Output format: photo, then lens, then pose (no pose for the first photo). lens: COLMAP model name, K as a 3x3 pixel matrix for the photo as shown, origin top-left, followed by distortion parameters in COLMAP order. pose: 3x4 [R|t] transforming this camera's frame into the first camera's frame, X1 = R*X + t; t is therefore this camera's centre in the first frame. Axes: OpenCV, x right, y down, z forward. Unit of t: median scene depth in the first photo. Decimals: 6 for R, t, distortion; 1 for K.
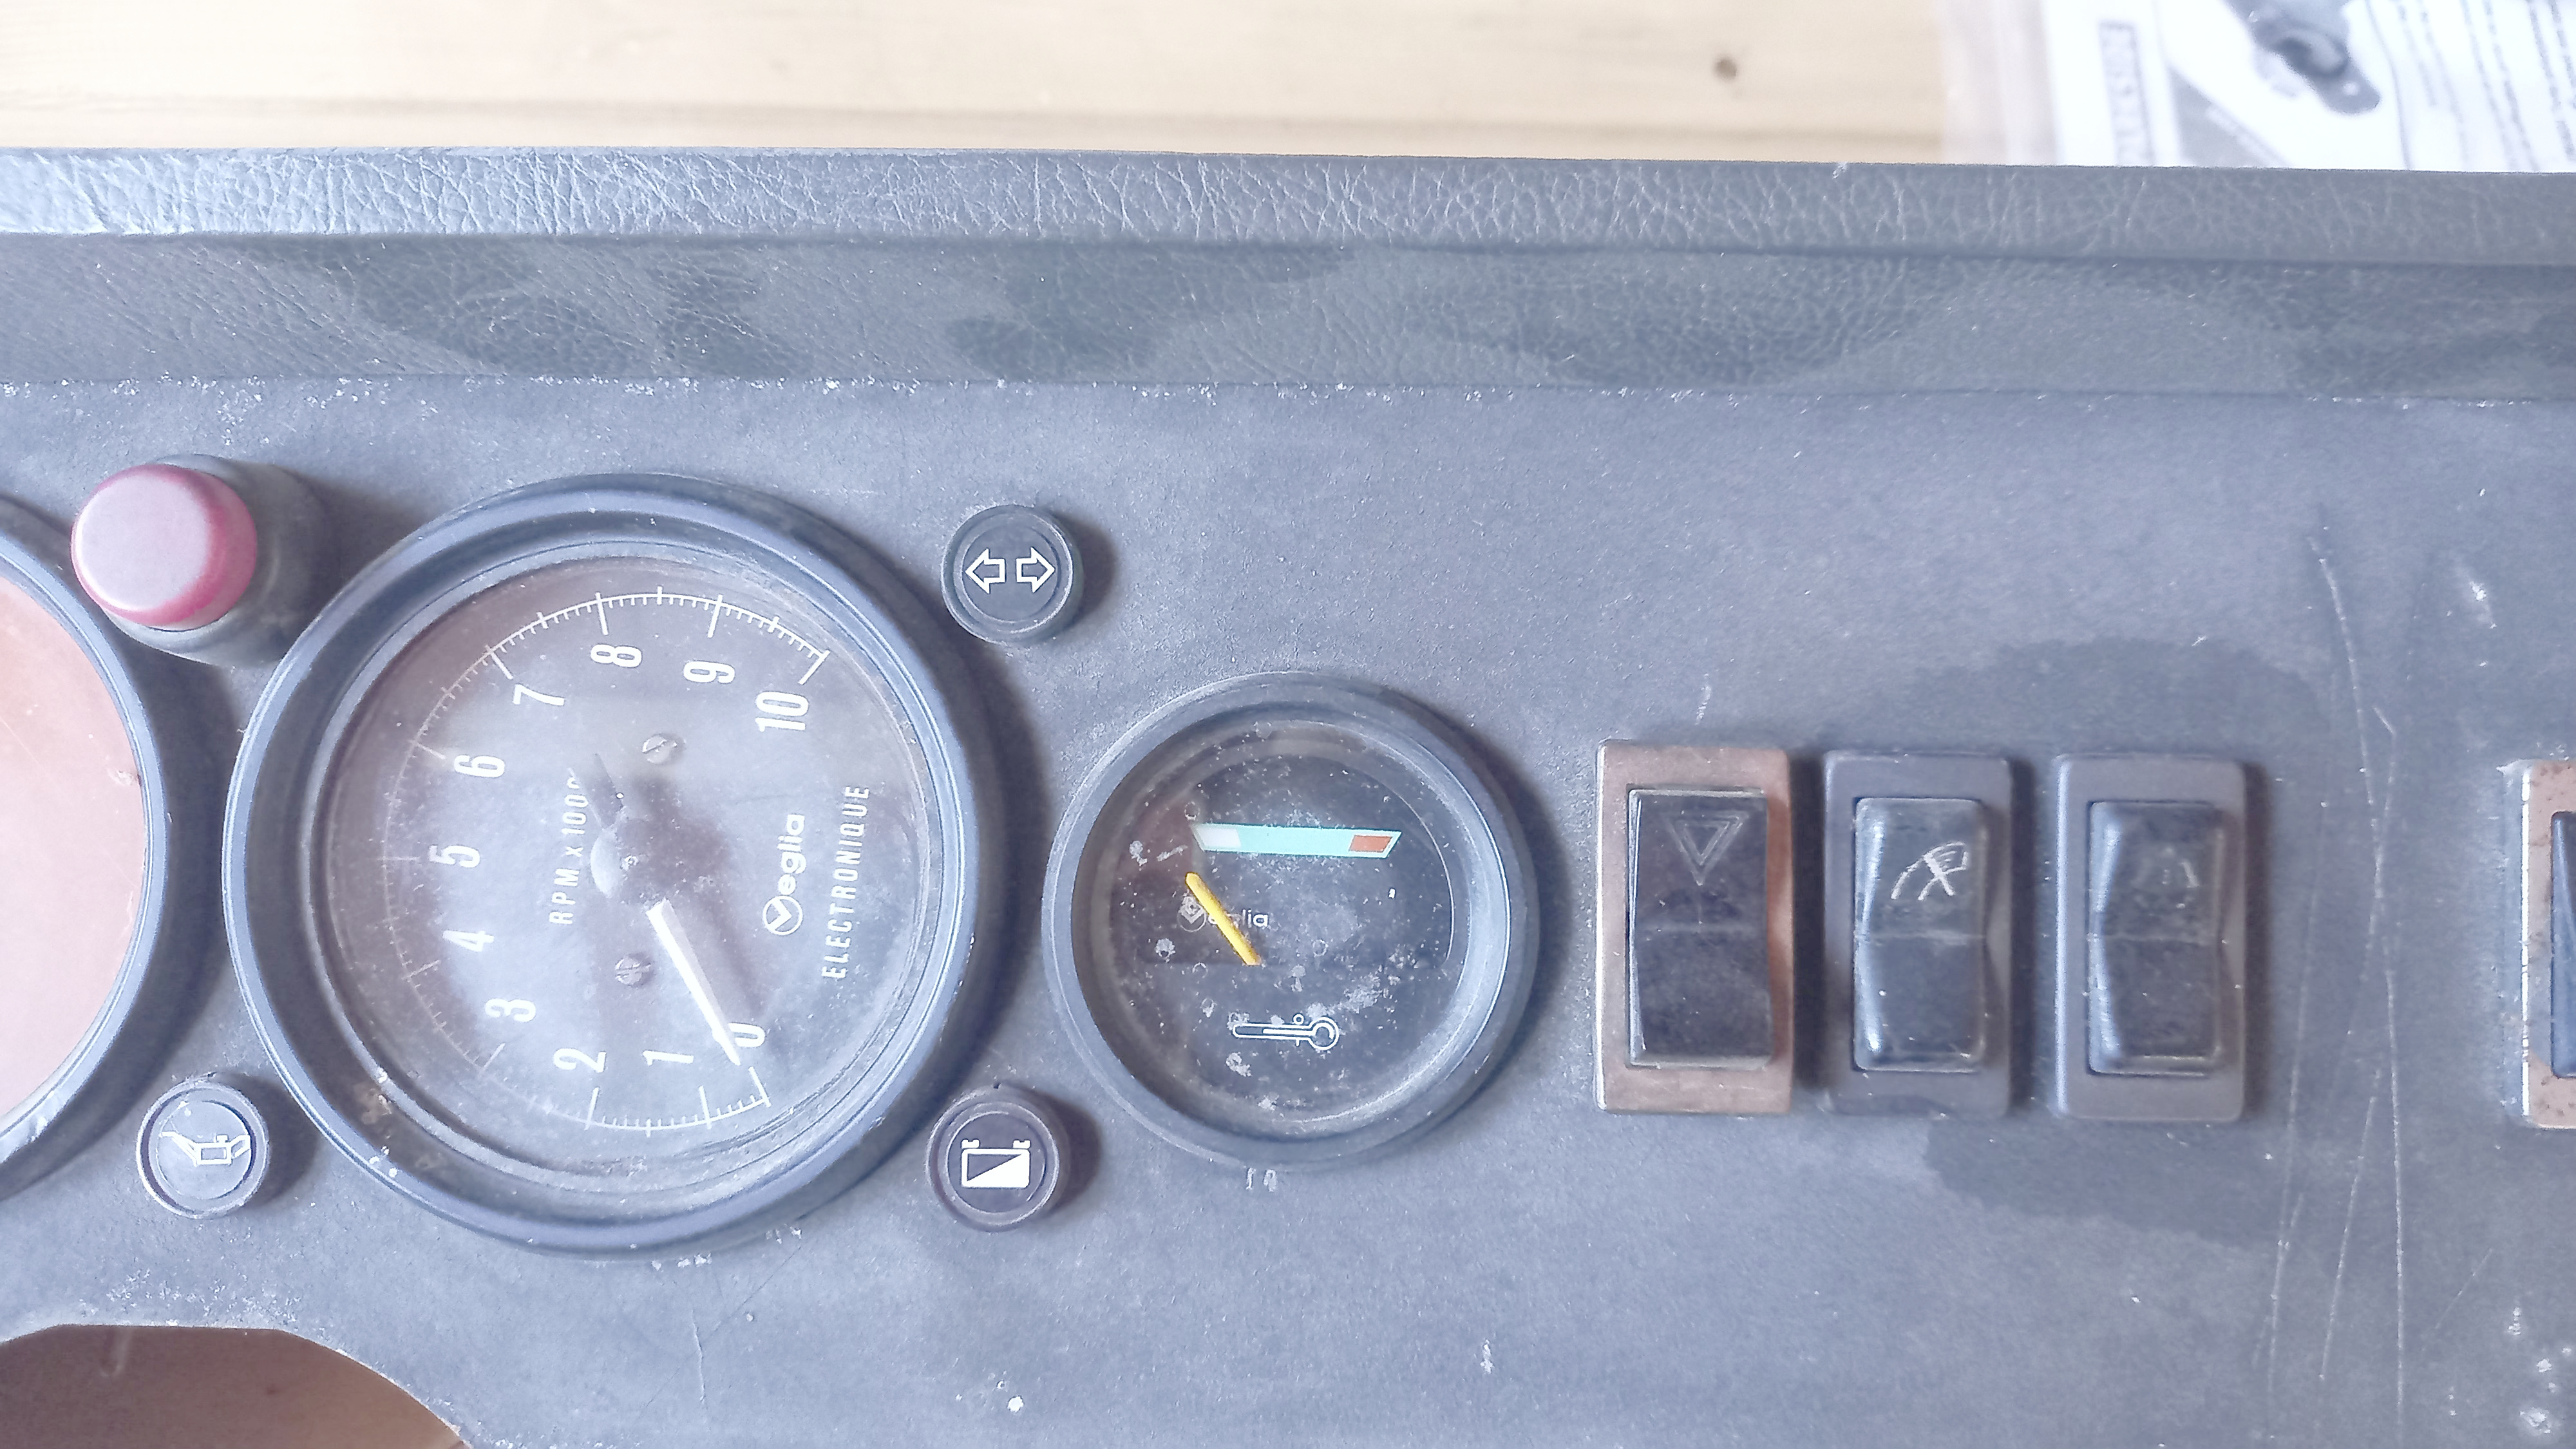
lens RADIAL K [[1915.4, 0, 1307.7], [0, 1915.4, 729.4], [0, 0, 1]] dist [0.028448, -0.036530]
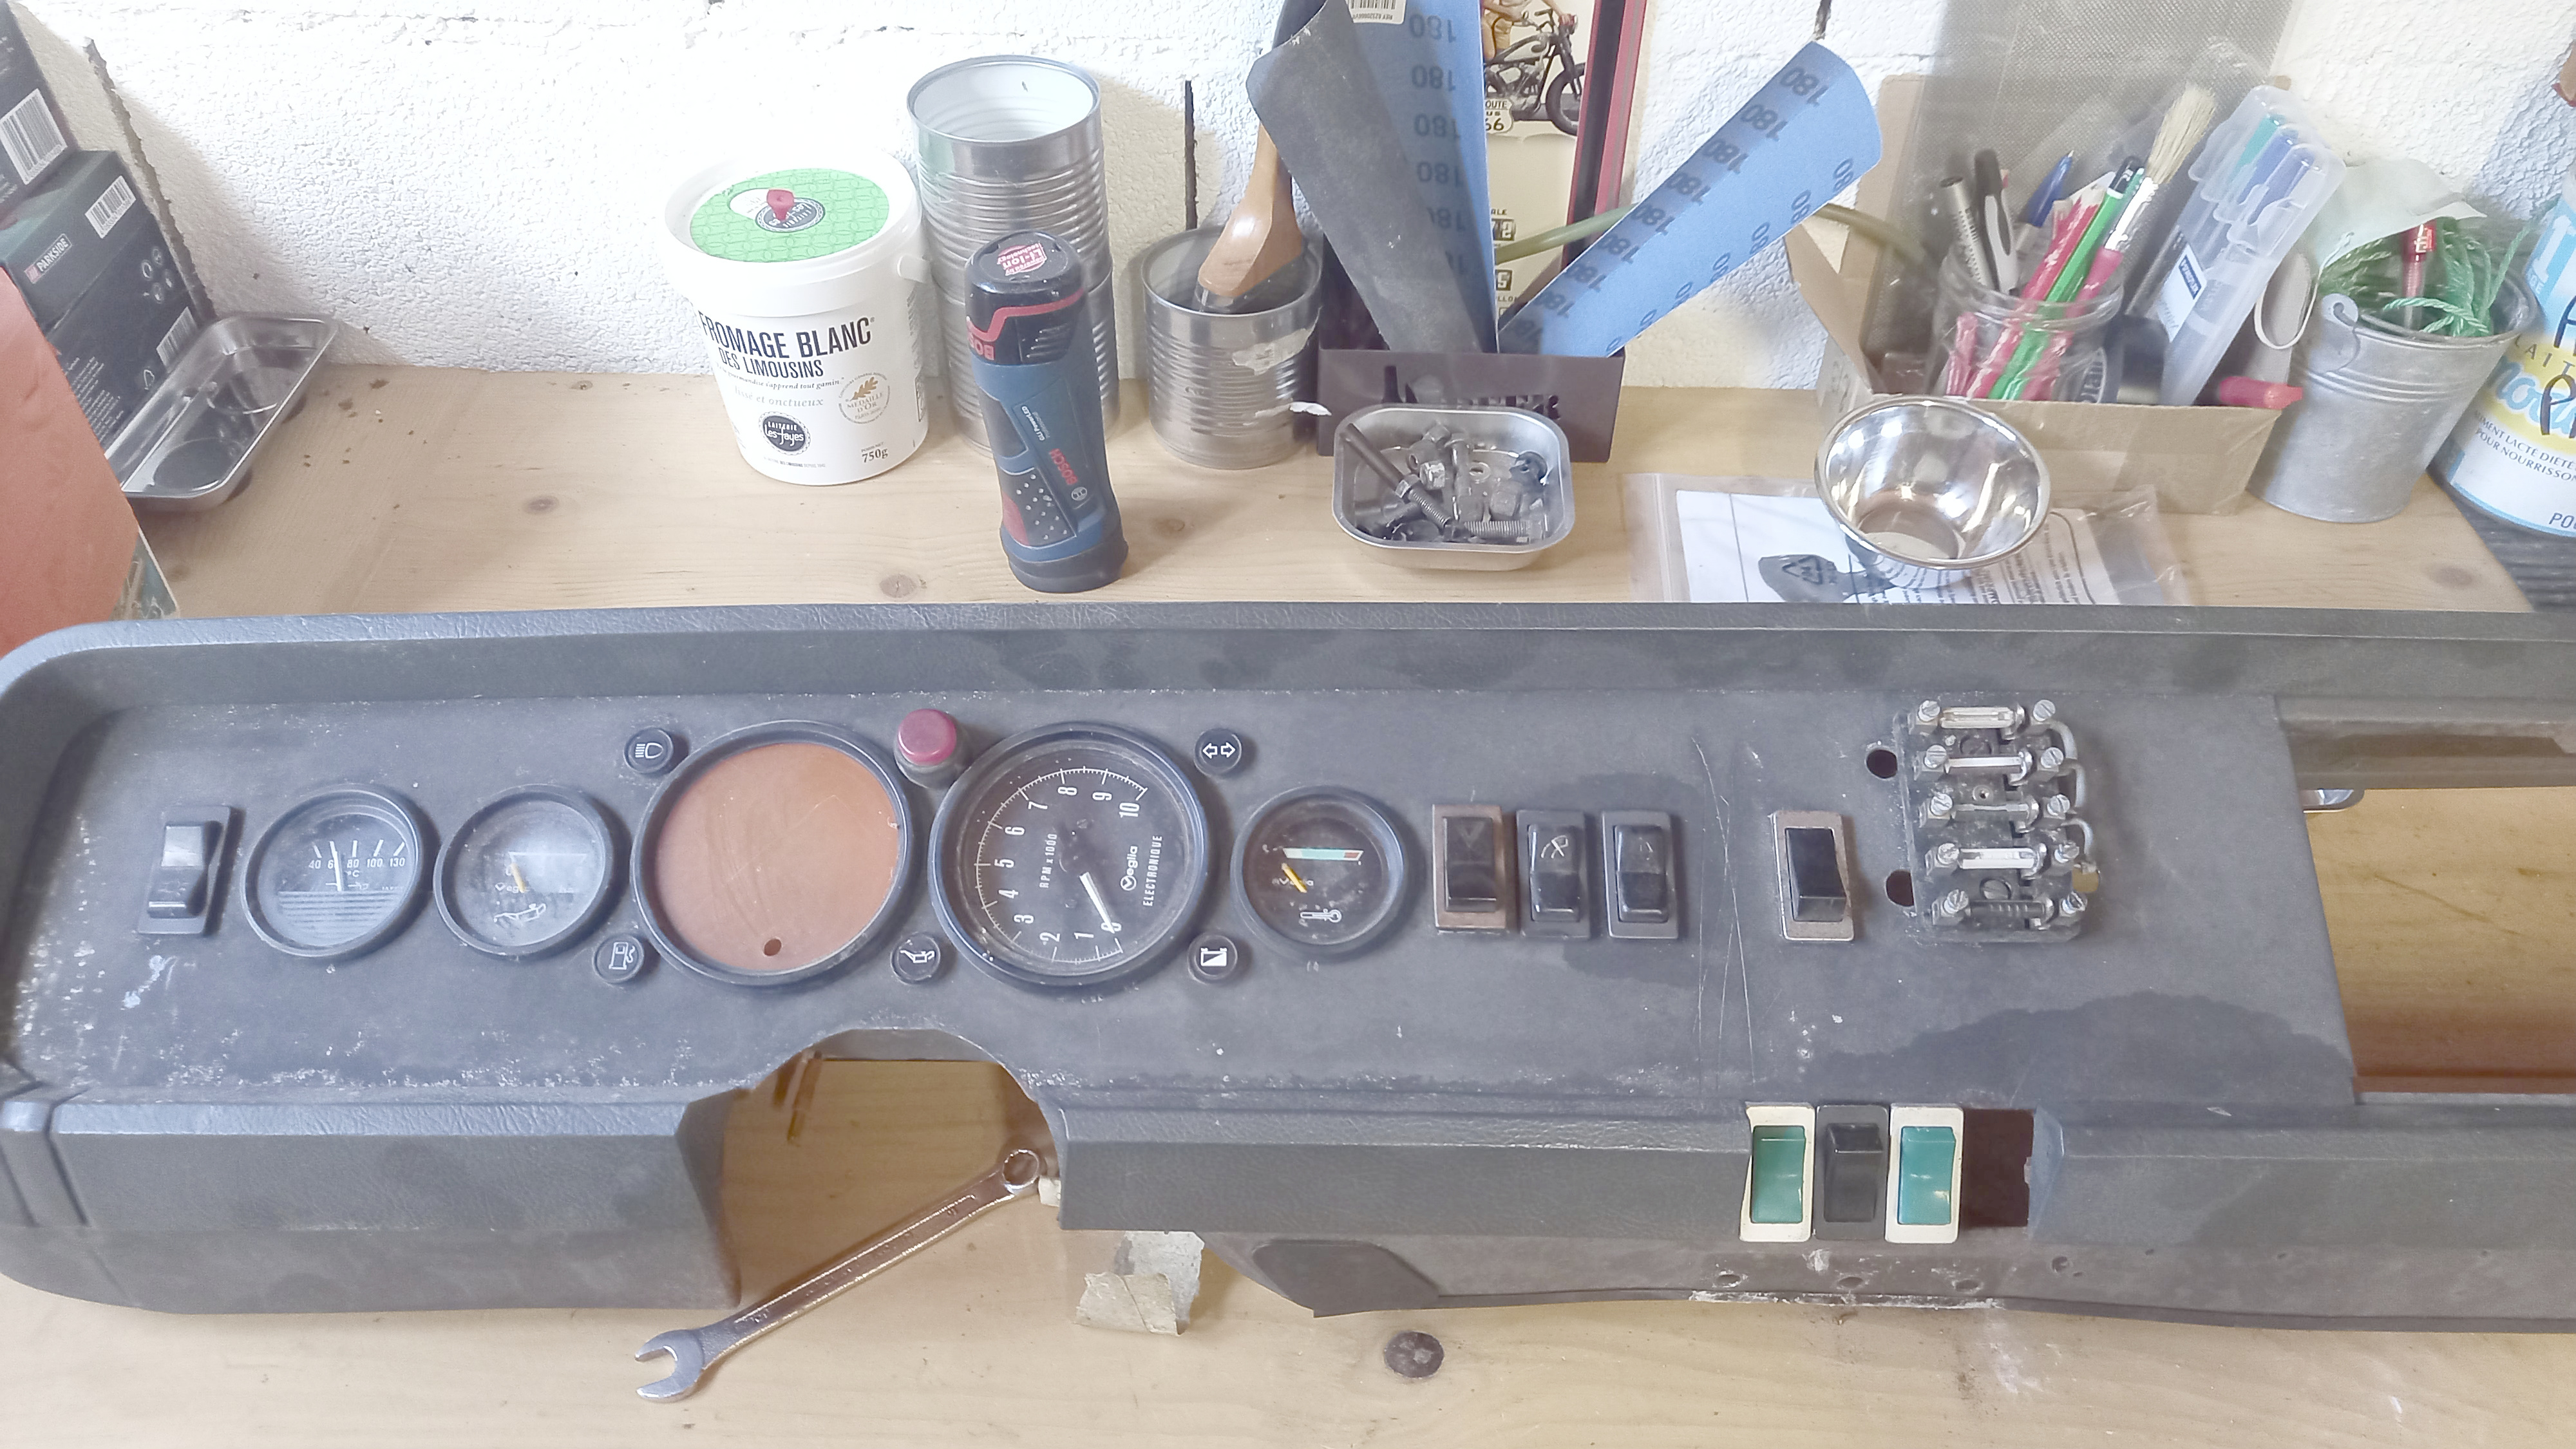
lens RADIAL K [[1915.4, 0, 1278.1], [0, 1915.4, 720.3], [0, 0, 1]] dist [0.028448, -0.036530]
pose [[0.999856, -0.011657, -0.012302, -0.034839], [0.006696, 0.938559, -0.345053, 0.825785], [0.015569, 0.344921, 0.938502, -1.597770]]
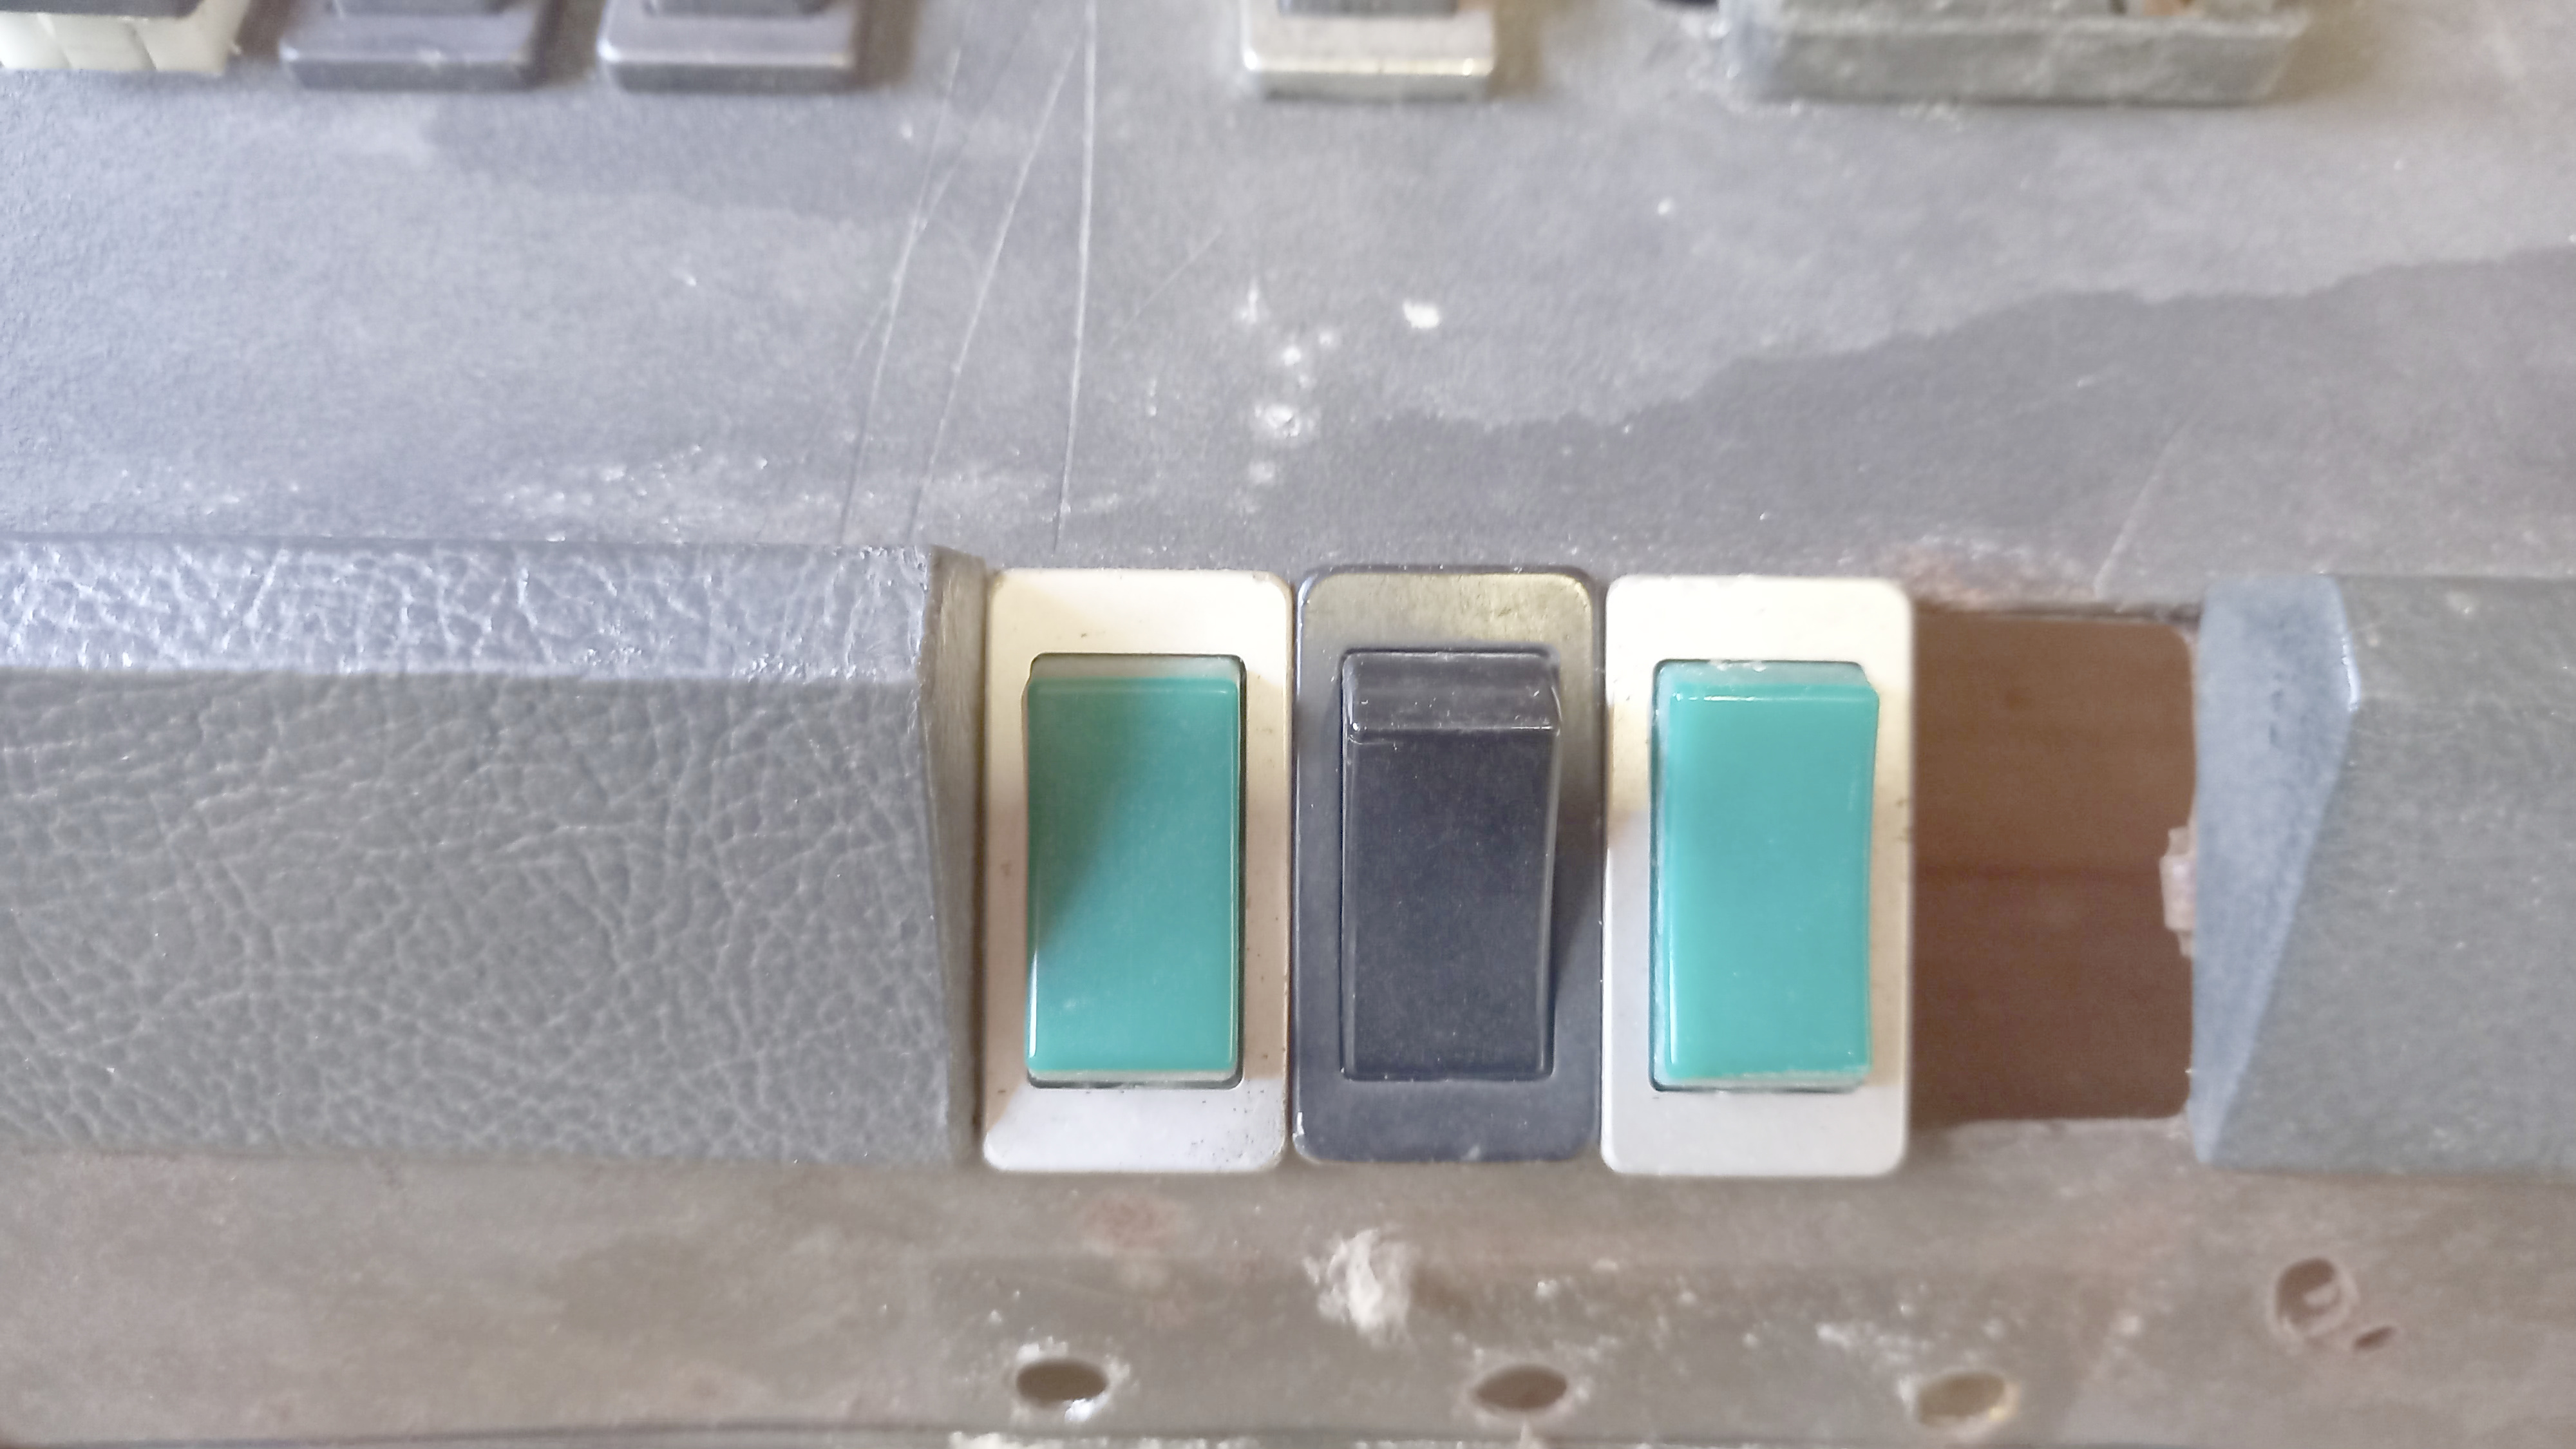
lens RADIAL K [[1915.4, 0, 1307.1], [0, 1915.4, 719.7], [0, 0, 1]] dist [0.028448, -0.036530]
pose [[0.999724, -0.007754, 0.022188, 0.631067], [0.017214, 0.884292, -0.466618, 0.753699], [-0.016002, 0.466871, 0.884181, 0.468075]]
